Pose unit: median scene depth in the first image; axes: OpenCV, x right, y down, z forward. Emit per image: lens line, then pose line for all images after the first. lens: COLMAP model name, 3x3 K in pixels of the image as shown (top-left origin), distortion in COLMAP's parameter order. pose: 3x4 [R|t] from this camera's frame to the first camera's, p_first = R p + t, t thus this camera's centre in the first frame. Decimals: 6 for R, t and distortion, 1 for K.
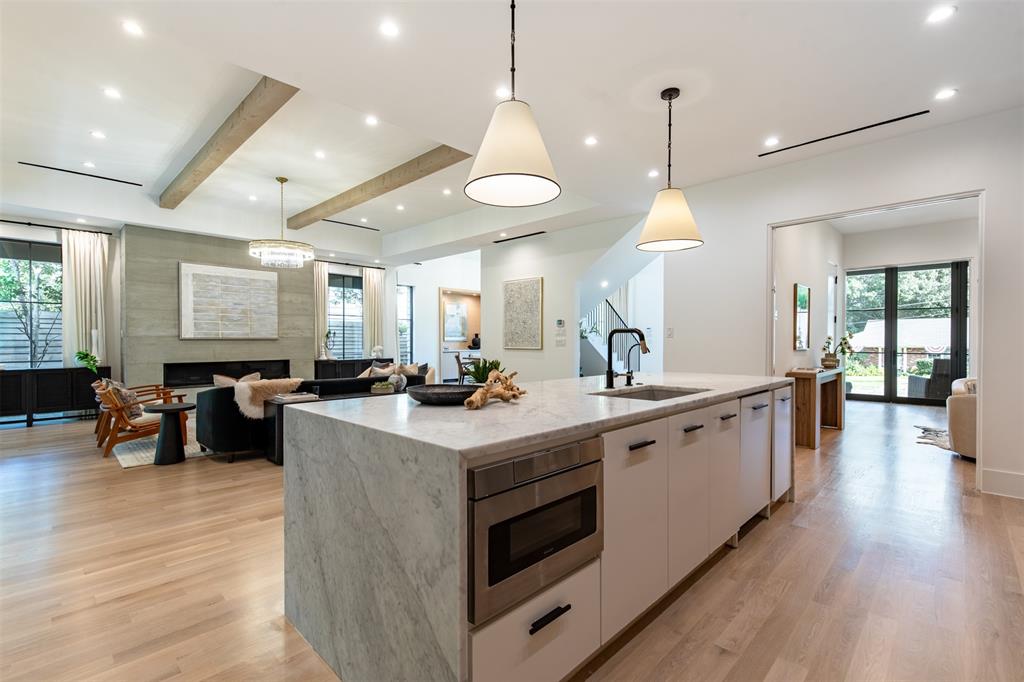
lens RADIAL K [[463.4, 0, 515.7], [0, 463.4, 341.3], [0, 0, 1]] dist [0.008964, -0.001253]
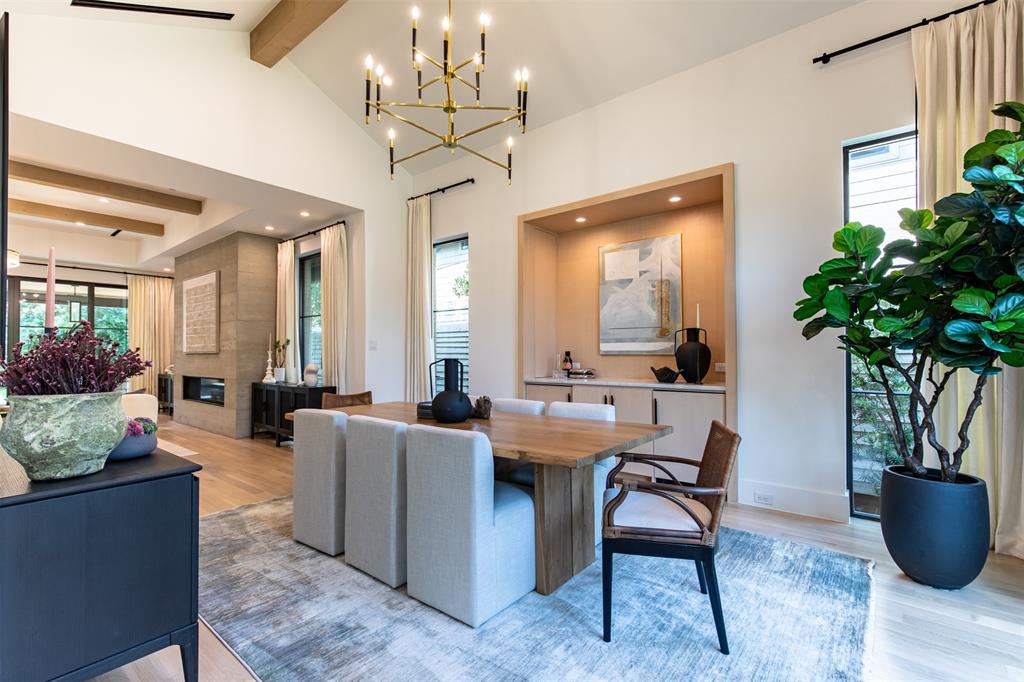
lens RADIAL K [[463.4, 0, 507.2], [0, 463.4, 346.9], [0, 0, 1]] dist [0.008964, -0.001253]
pose [[0.075538, -0.010891, -0.997083, 0.378249], [0.006137, 0.999926, -0.010457, -0.004010], [0.997124, -0.005330, 0.075599, 1.601939]]
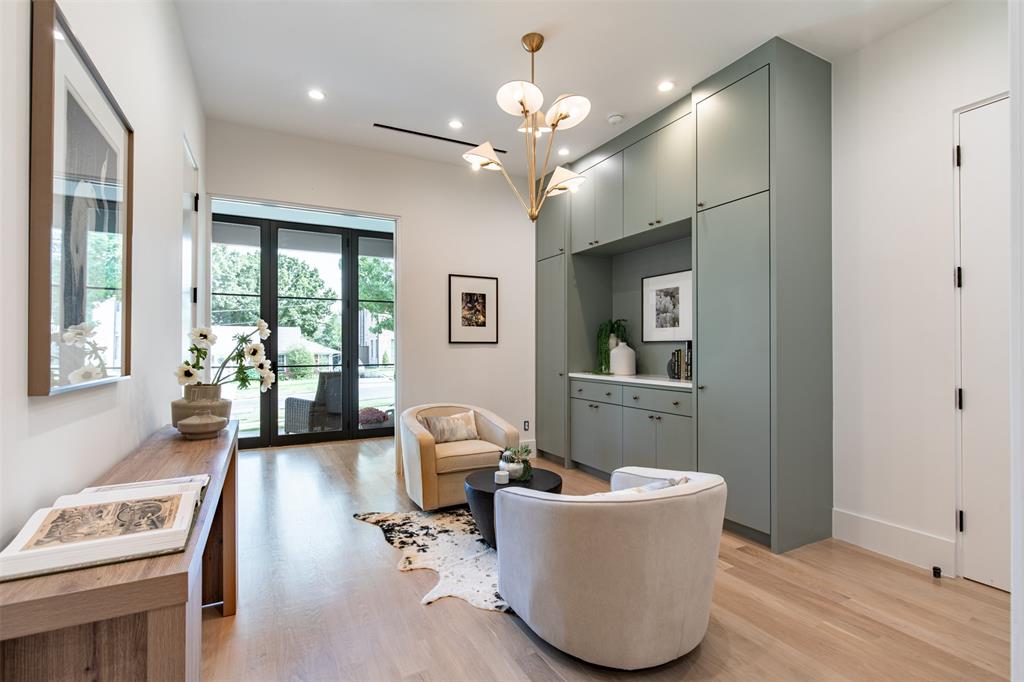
lens RADIAL K [[468.2, 0, 511.5], [0, 468.2, 342.9], [0, 0, 1]] dist [0.003106, 0.000231]
pose [[0.309233, 0.009304, 0.950941, 0.354888], [0.000419, 0.999951, -0.009920, 0.001006], [-0.950986, 0.003466, 0.309214, 0.567224]]
